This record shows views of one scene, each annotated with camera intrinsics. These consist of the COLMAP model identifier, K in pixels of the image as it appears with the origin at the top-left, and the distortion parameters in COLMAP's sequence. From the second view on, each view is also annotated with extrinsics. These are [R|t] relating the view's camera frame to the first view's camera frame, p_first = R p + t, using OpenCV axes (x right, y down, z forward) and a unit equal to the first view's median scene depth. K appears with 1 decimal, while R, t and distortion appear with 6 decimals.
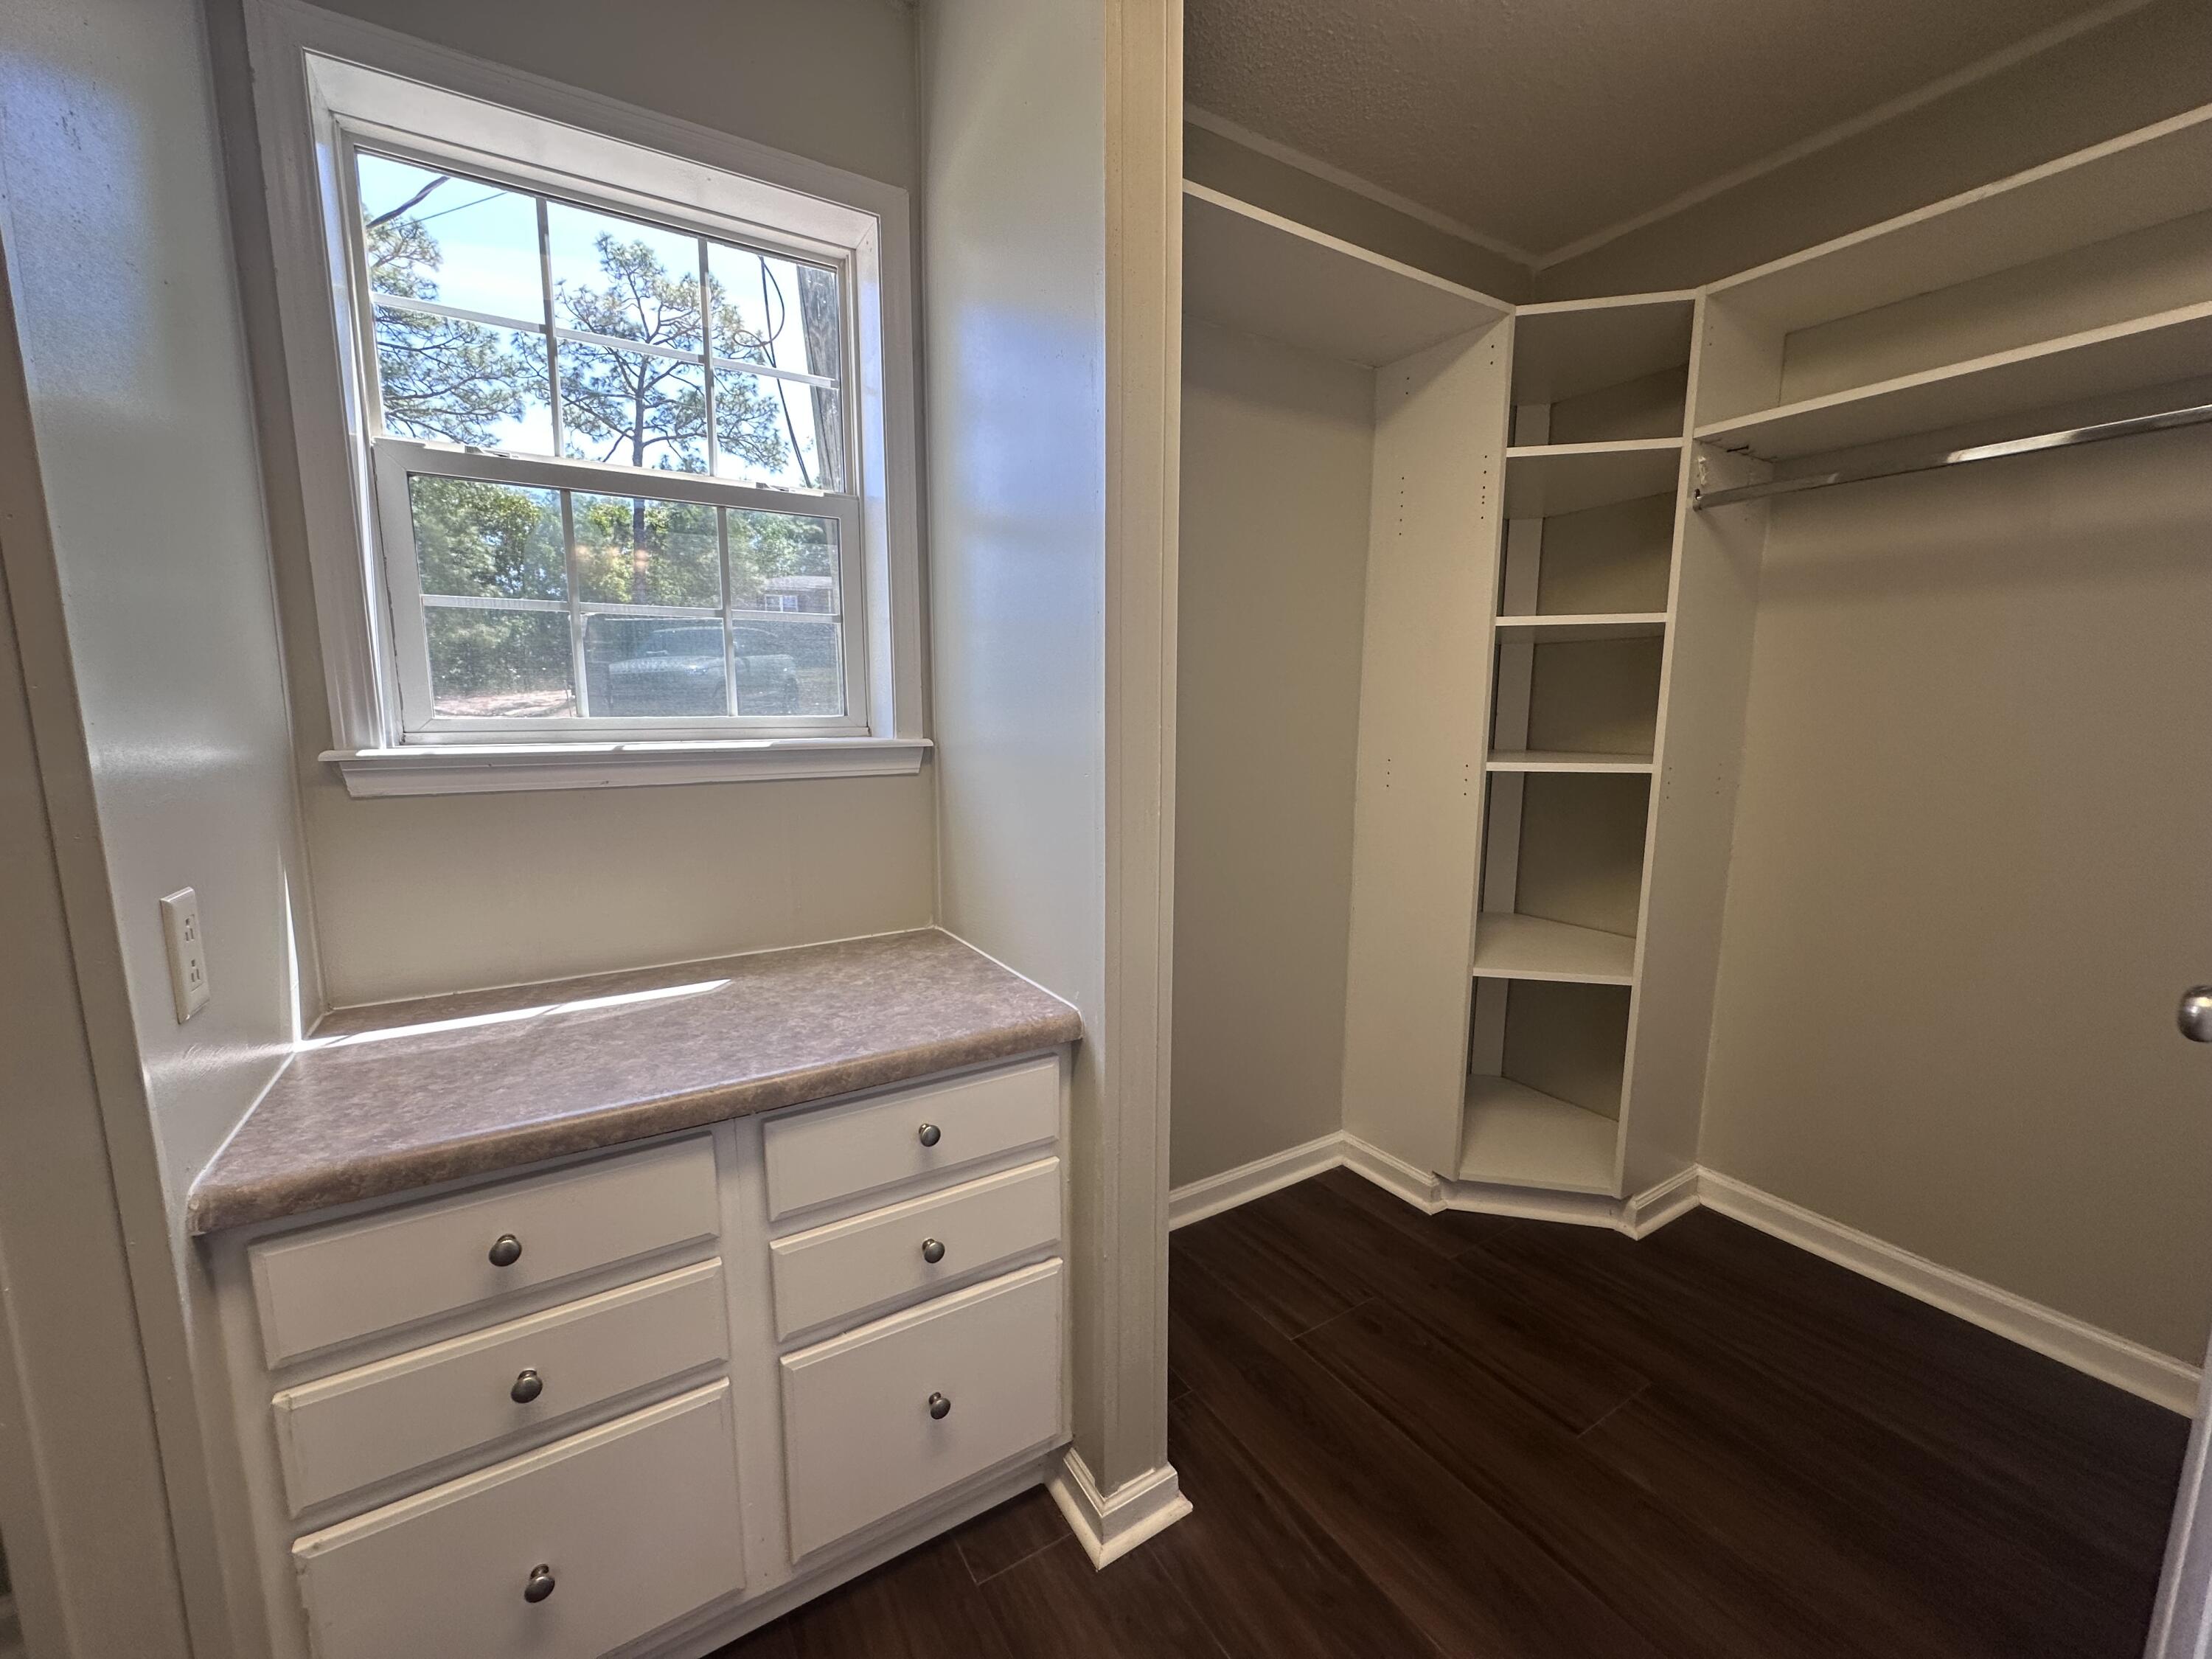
lens RADIAL K [[882.9, 0, 1105.0], [0, 882.9, 831.1], [0, 0, 1]] dist [-0.003809, 0.000385]
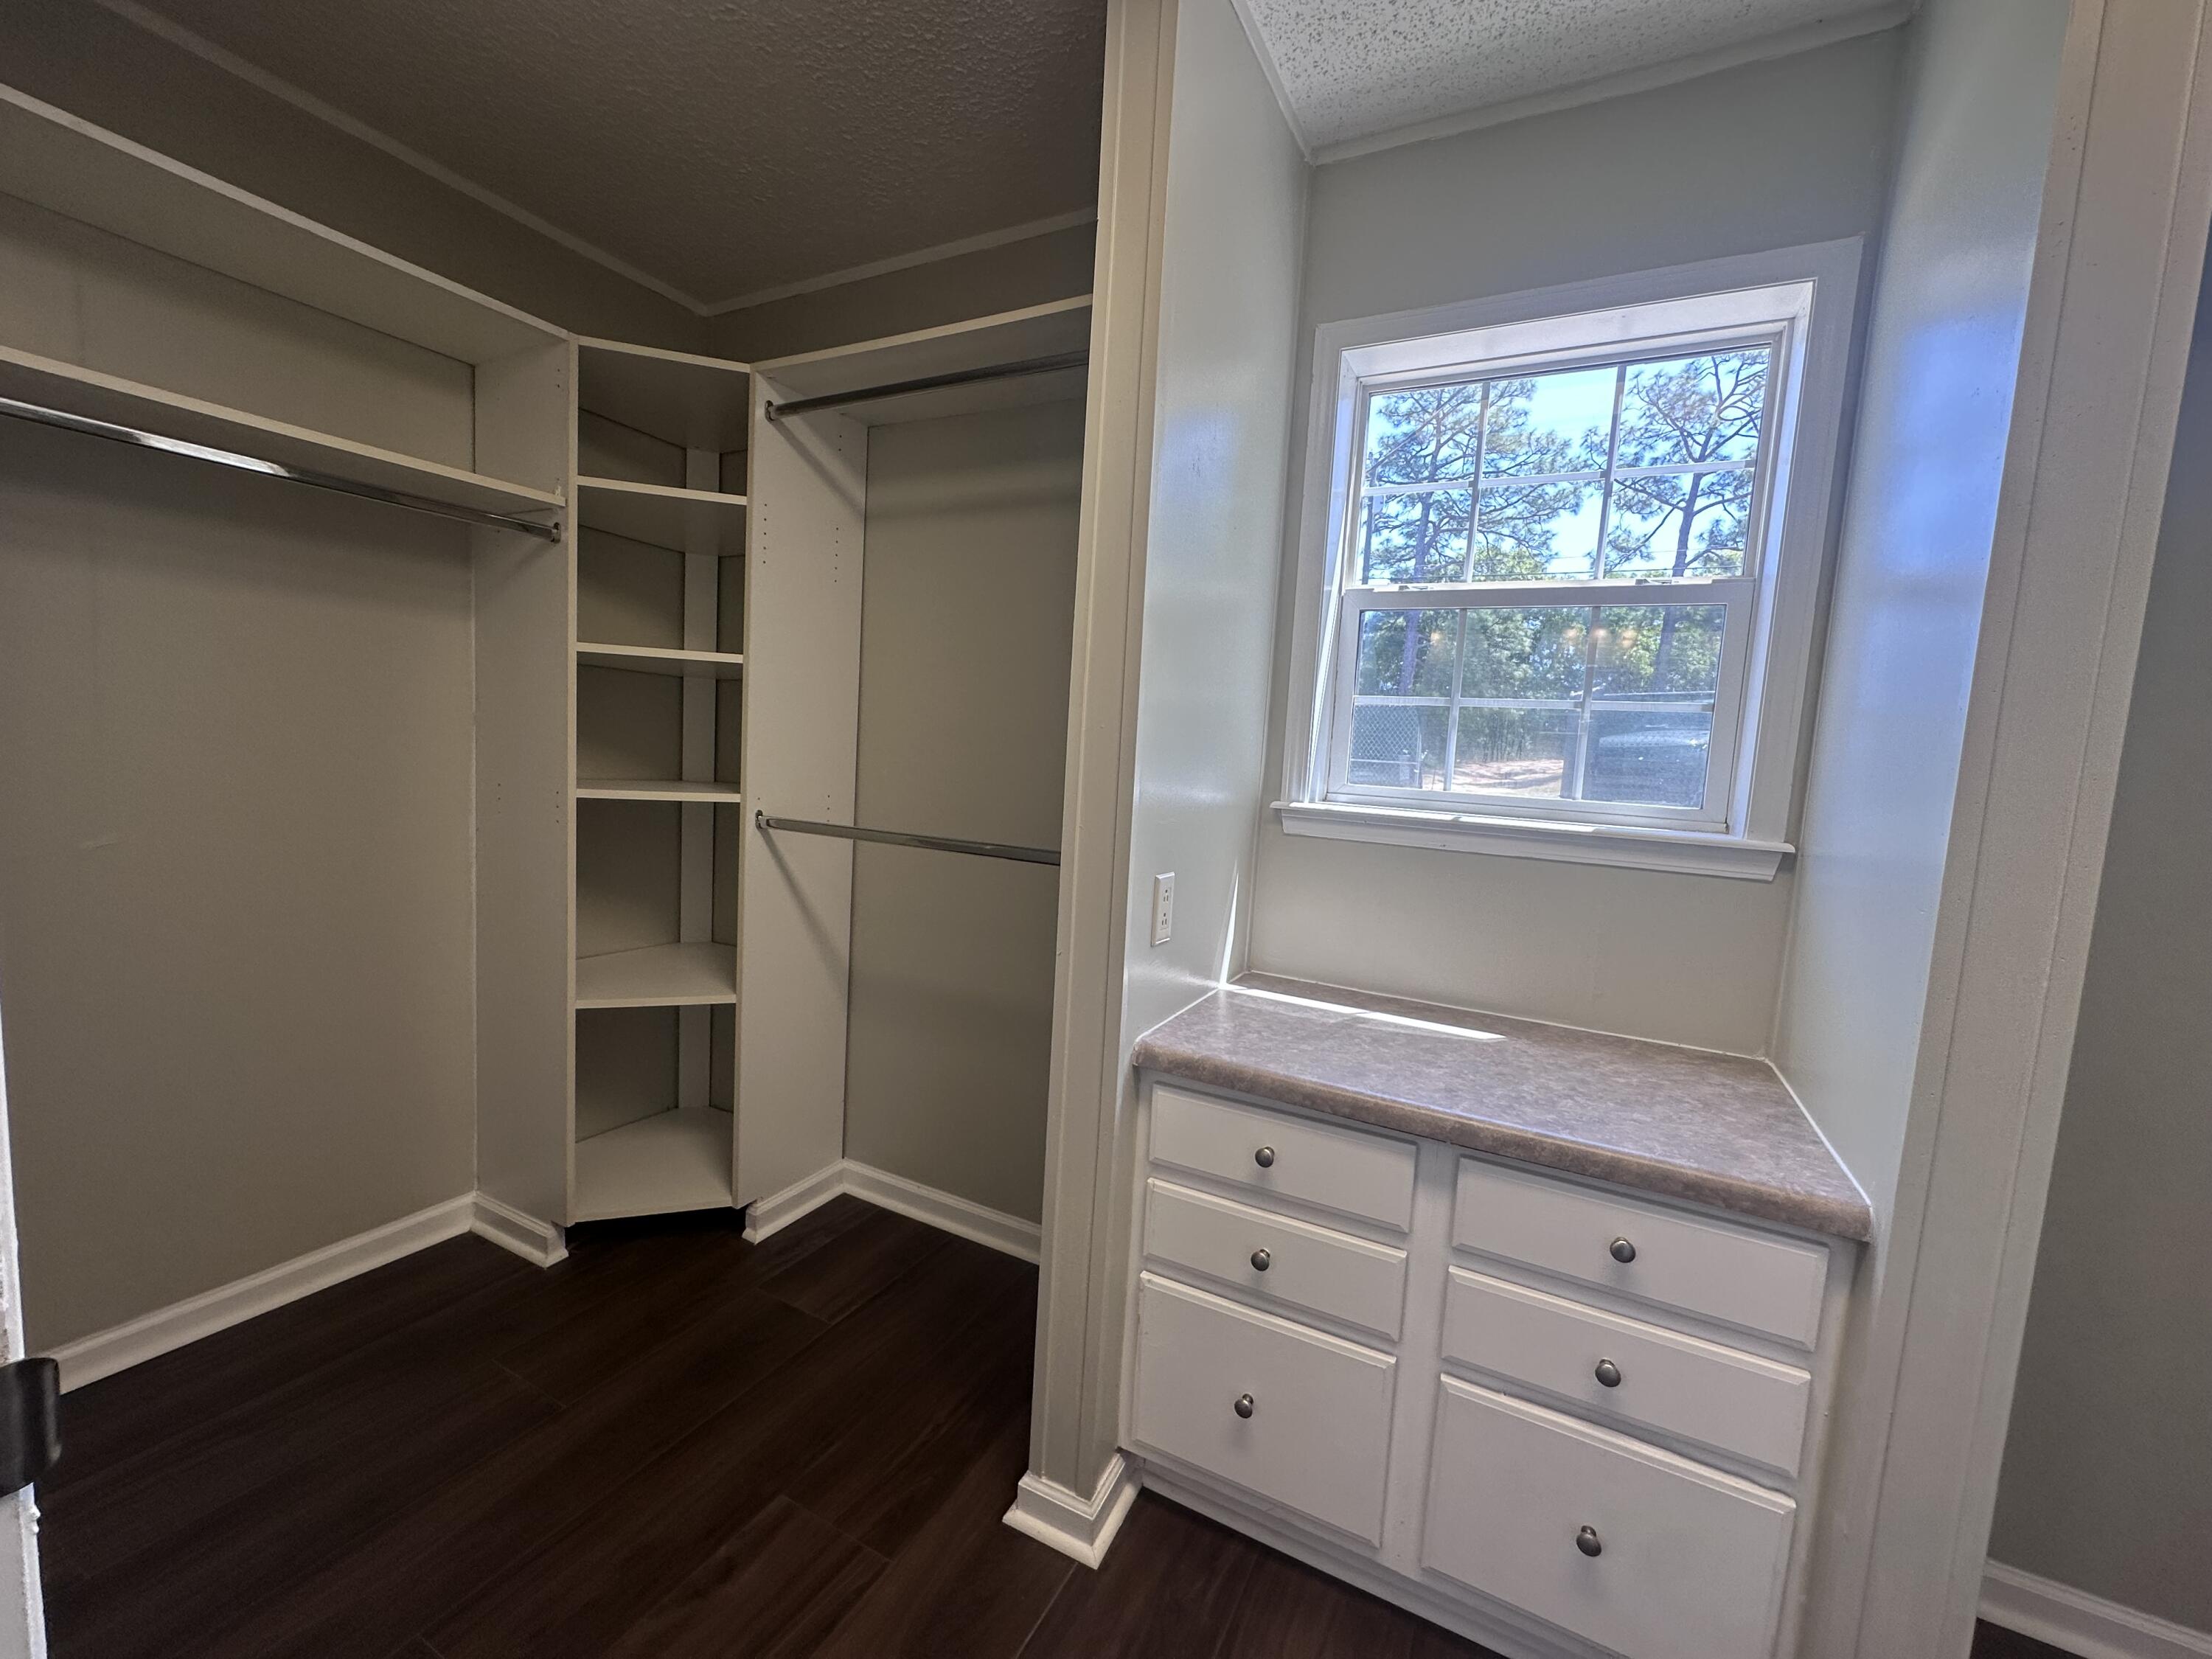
lens RADIAL K [[885.6, 0, 1110.4], [0, 885.6, 832.8], [0, 0, 1]] dist [-0.001038, -0.002683]
pose [[0.513294, 0.113097, -0.850728, 0.237468], [-0.177972, 0.983757, 0.023401, -0.020053], [0.839556, 0.139395, 0.525085, -0.026093]]
